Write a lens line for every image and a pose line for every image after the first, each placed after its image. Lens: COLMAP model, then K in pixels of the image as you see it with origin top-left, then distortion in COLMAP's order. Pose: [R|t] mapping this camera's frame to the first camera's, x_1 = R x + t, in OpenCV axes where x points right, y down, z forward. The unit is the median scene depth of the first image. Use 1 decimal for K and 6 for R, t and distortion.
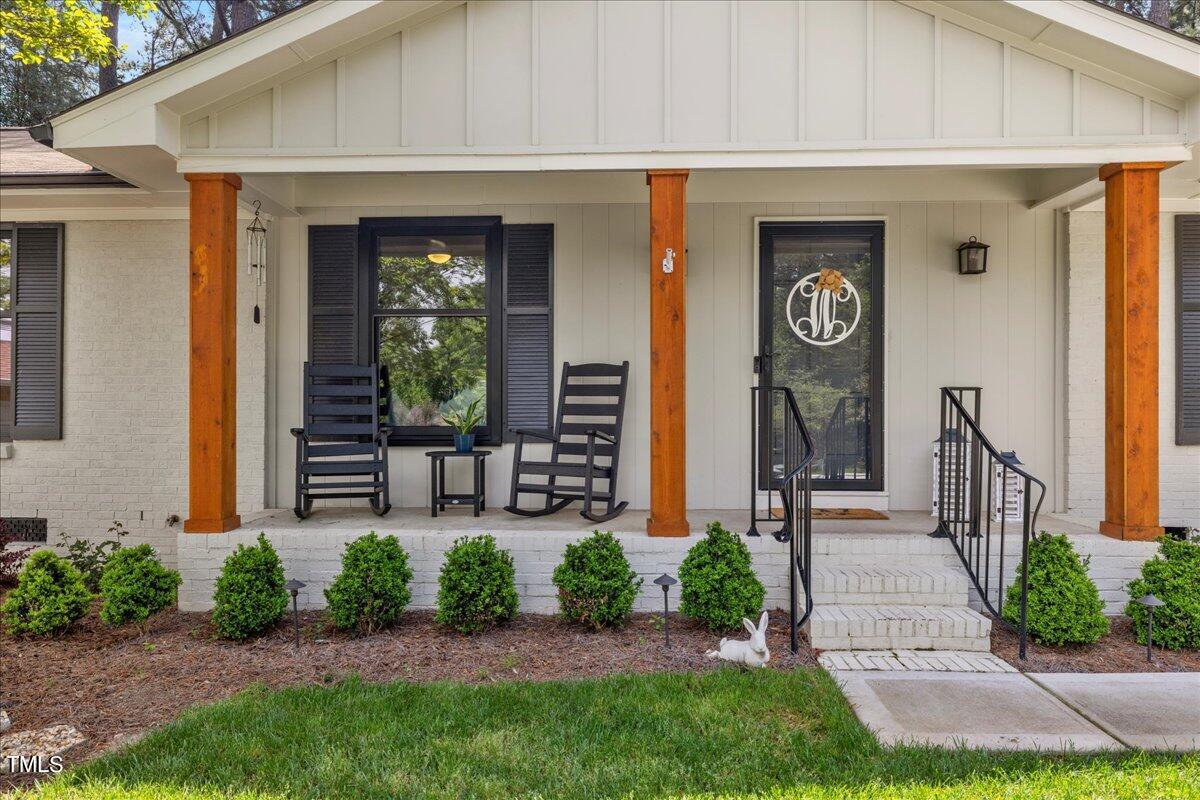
lens RADIAL K [[538.9, 0, 603.5], [0, 538.9, 379.9], [0, 0, 1]] dist [0.015673, 0.000491]
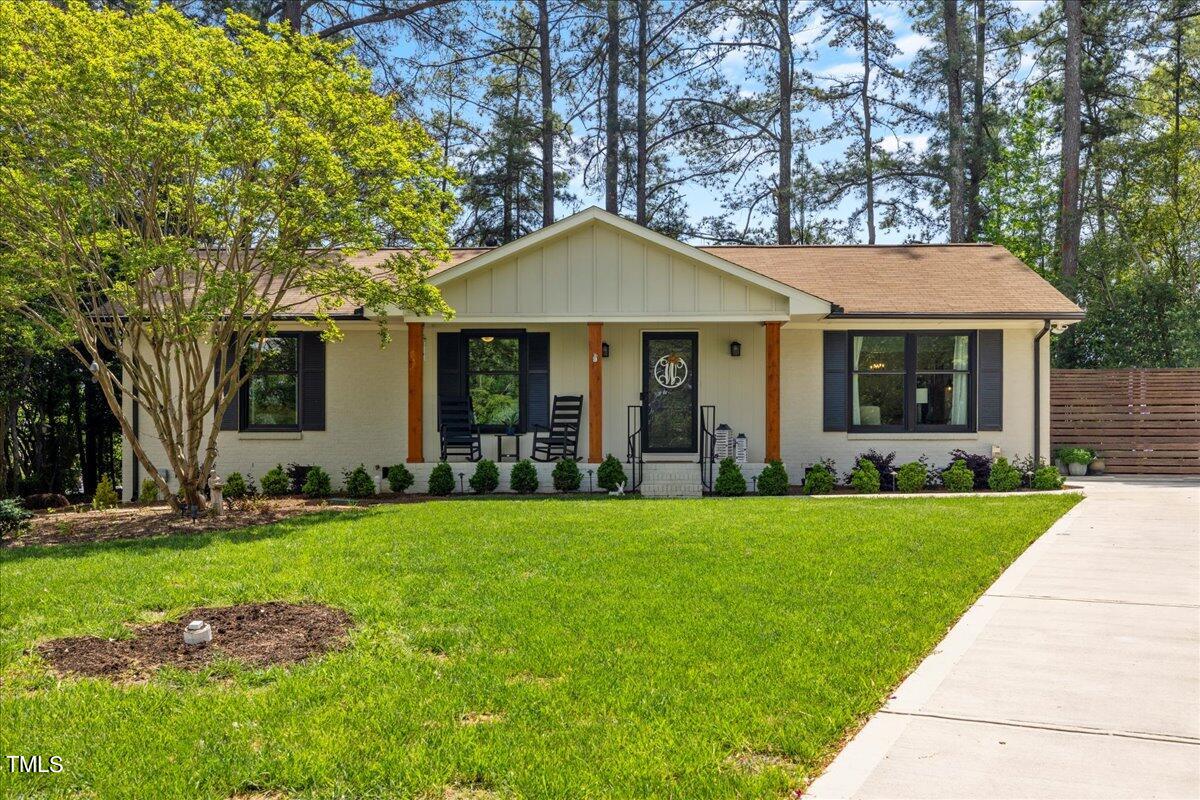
lens RADIAL K [[538.7, 0, 603.5], [0, 538.7, 396.6], [0, 0, 1]] dist [0.006685, -0.001130]
pose [[0.999551, -0.000840, 0.029964, 0.065249], [0.001281, 0.999891, -0.014728, 0.005620], [-0.029948, 0.014759, 0.999442, -1.294793]]
